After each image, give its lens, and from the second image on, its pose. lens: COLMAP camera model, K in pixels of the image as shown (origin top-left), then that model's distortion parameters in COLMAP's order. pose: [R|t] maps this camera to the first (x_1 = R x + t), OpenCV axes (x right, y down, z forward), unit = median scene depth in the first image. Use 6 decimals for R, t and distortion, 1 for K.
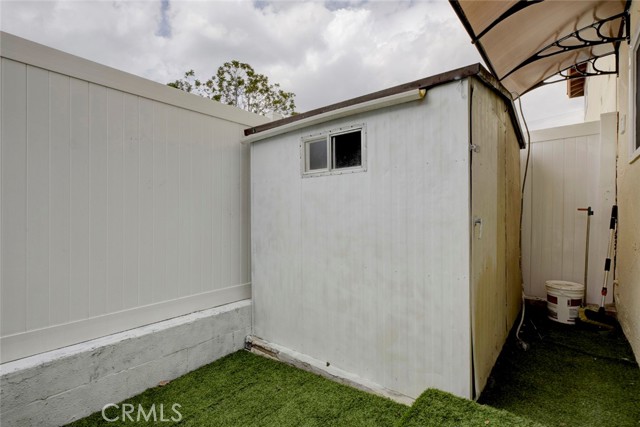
lens RADIAL K [[307.4, 0, 306.7], [0, 307.4, 214.1], [0, 0, 1]] dist [0.001366, 0.000321]
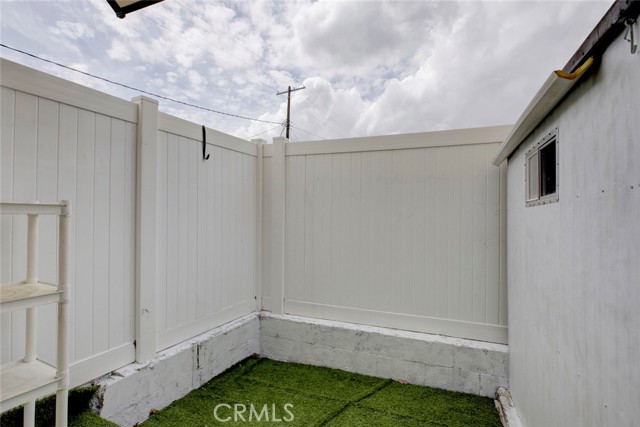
lens RADIAL K [[310.9, 0, 318.8], [0, 310.9, 209.0], [0, 0, 1]] dist [-0.000932, -0.000262]
pose [[0.301431, -0.025474, -0.953148, 0.618393], [-0.003105, 0.999612, -0.027697, -0.097472], [0.953483, 0.011308, 0.301234, 0.303579]]
